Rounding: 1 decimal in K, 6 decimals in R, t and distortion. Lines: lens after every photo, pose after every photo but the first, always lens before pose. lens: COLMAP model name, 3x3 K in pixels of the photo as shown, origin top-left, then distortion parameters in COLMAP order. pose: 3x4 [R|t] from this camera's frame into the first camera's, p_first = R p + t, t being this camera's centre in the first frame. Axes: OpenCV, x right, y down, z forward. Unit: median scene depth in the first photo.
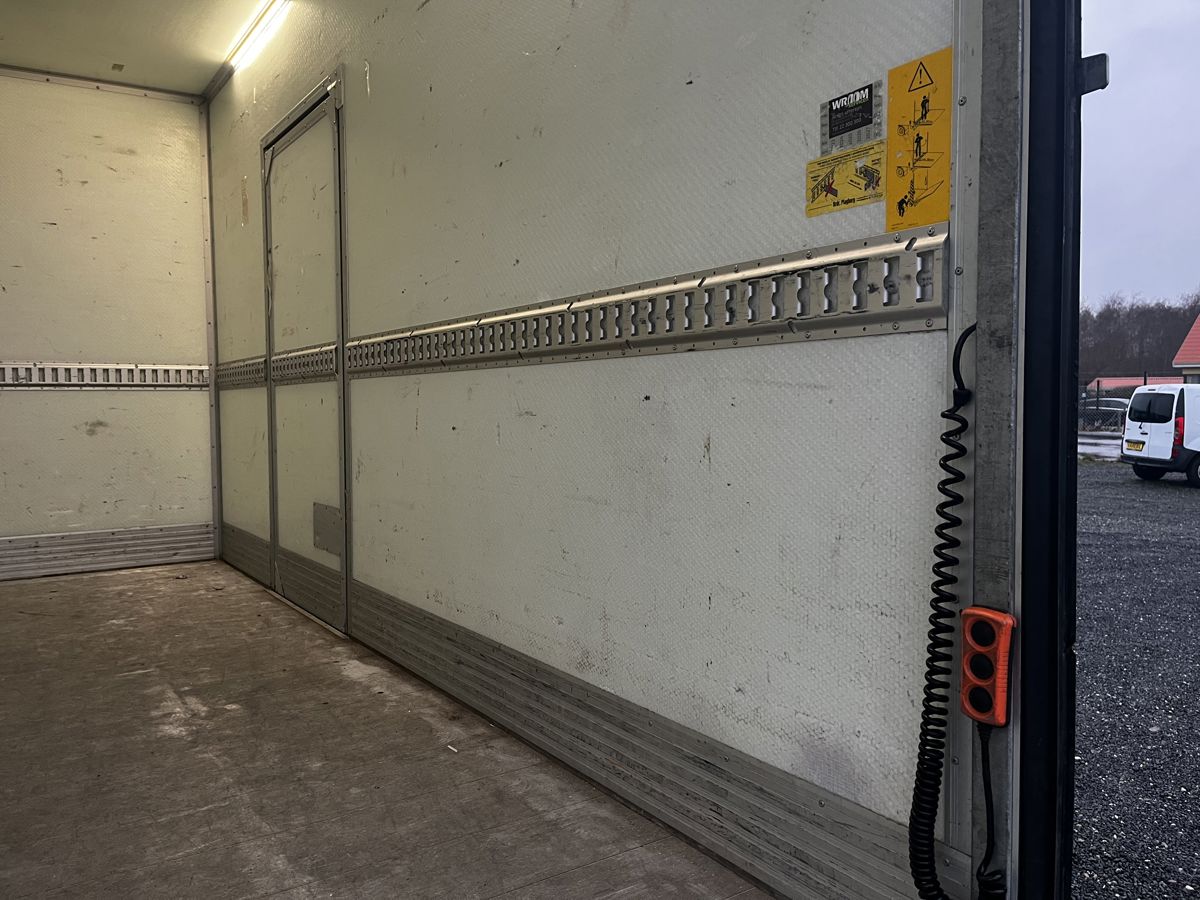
lens RADIAL K [[899.6, 0, 600.0], [0, 899.6, 450.0], [0, 0, 1]] dist [0.069497, -0.088069]
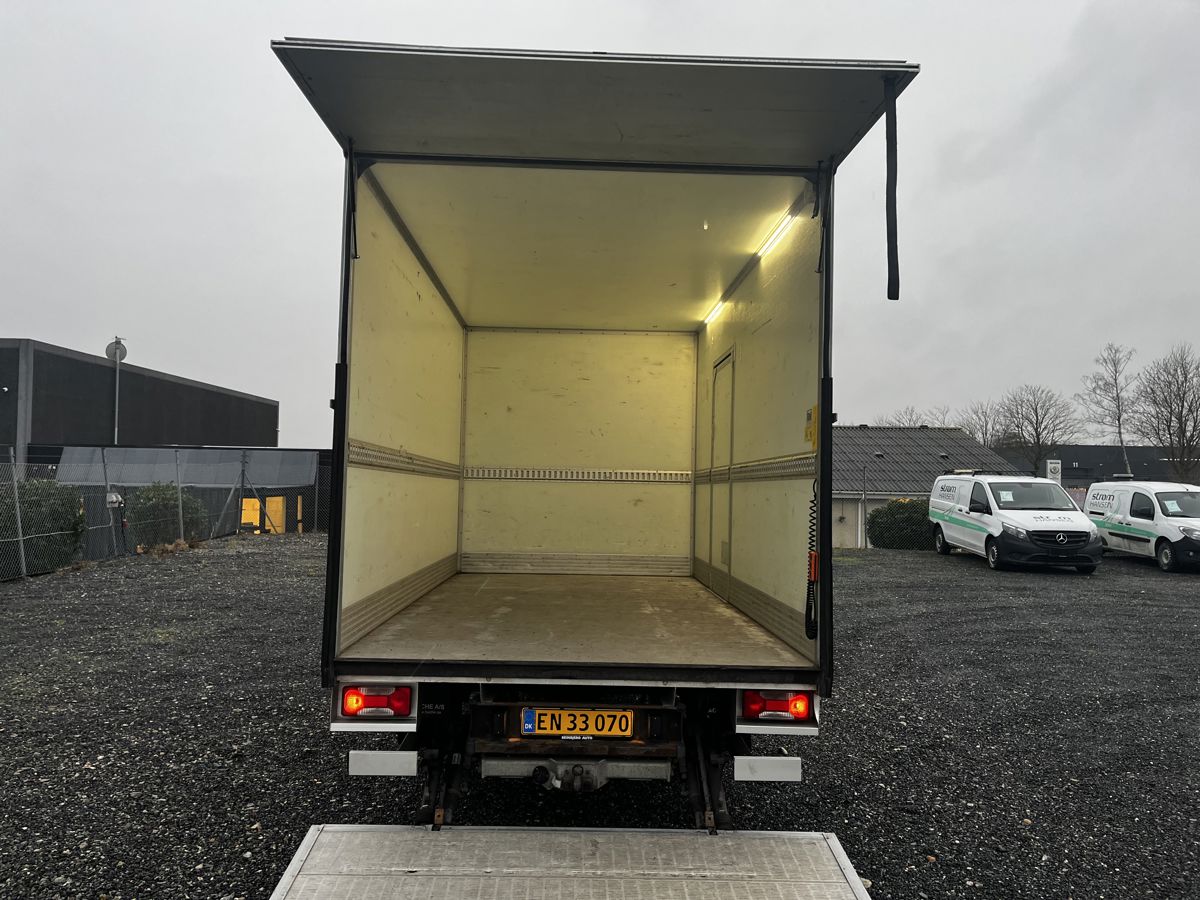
lens RADIAL K [[896.2, 0, 600.6], [0, 896.2, 437.4], [0, 0, 1]] dist [0.085795, -0.099880]
pose [[0.840407, -0.003771, -0.541943, 0.455264], [-0.058069, 0.993592, -0.096964, 0.030452], [0.538836, 0.112959, 0.834803, -0.717082]]
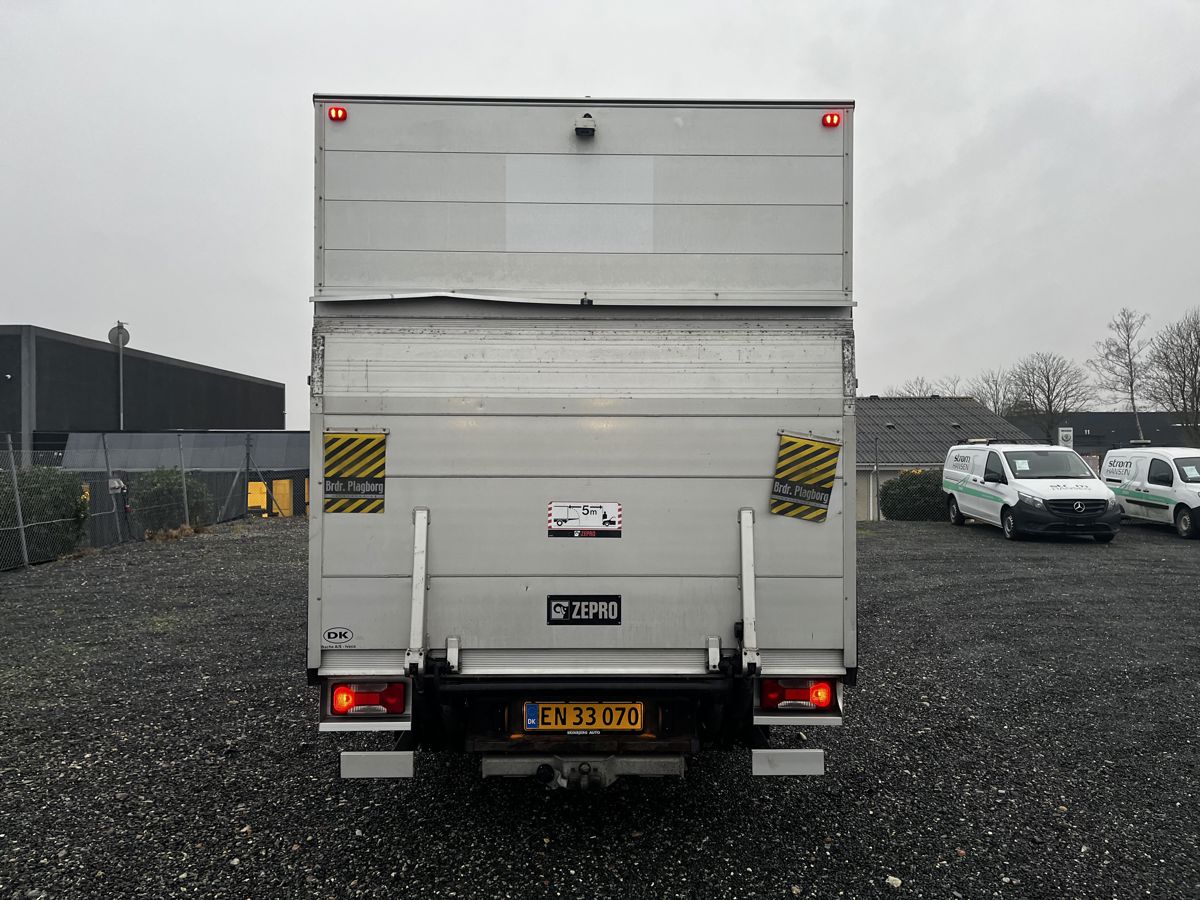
lens RADIAL K [[899.6, 0, 600.0], [0, 899.6, 450.0], [0, 0, 1]] dist [0.069497, -0.088069]
pose [[0.834829, 0.001763, -0.550507, 0.419258], [-0.039656, 0.997590, -0.056942, 0.026209], [0.549079, 0.069368, 0.832887, -0.649388]]
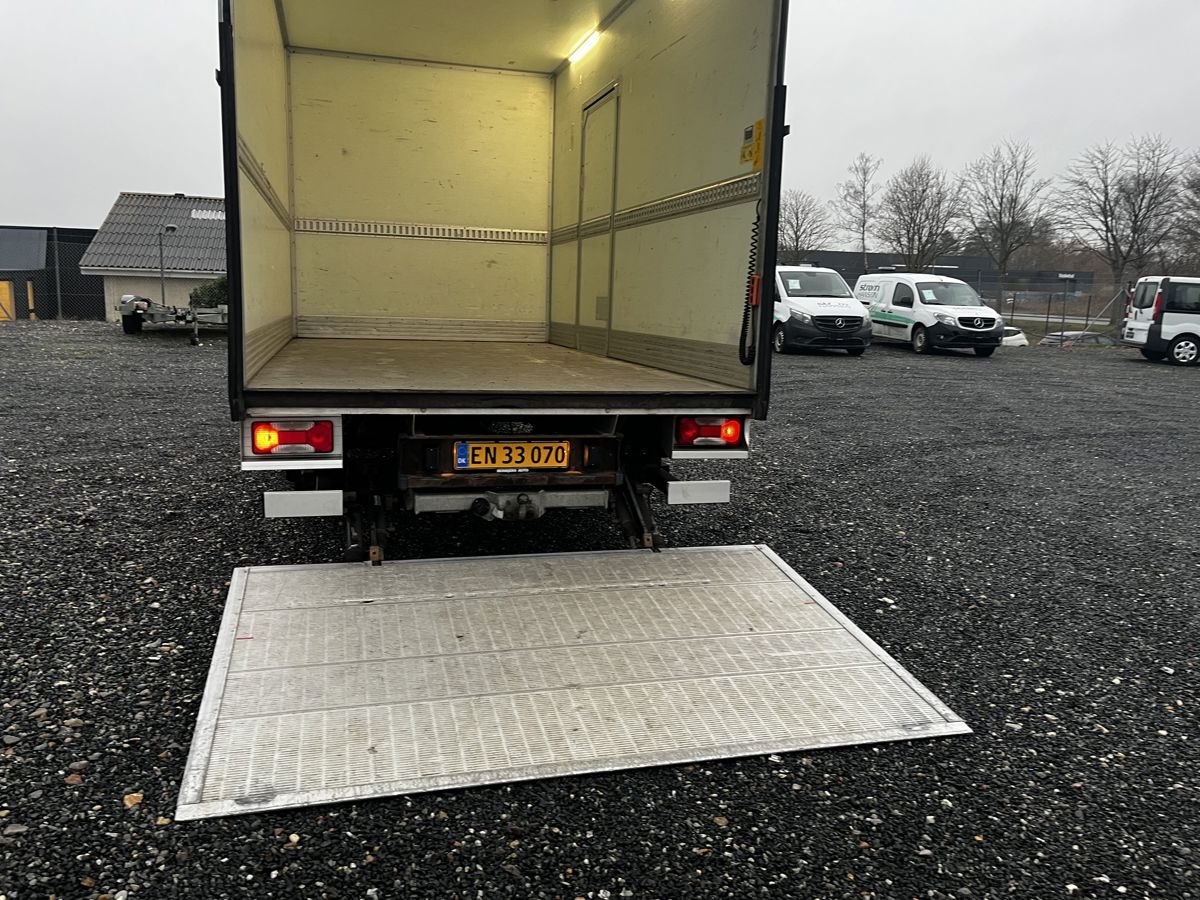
lens RADIAL K [[906.3, 0, 598.6], [0, 906.3, 422.6], [0, 0, 1]] dist [0.077835, -0.087456]
pose [[0.946275, 0.079470, -0.313446, 0.270810], [-0.053866, 0.994526, 0.089530, 0.124802], [0.318845, -0.067836, 0.945376, -0.730679]]
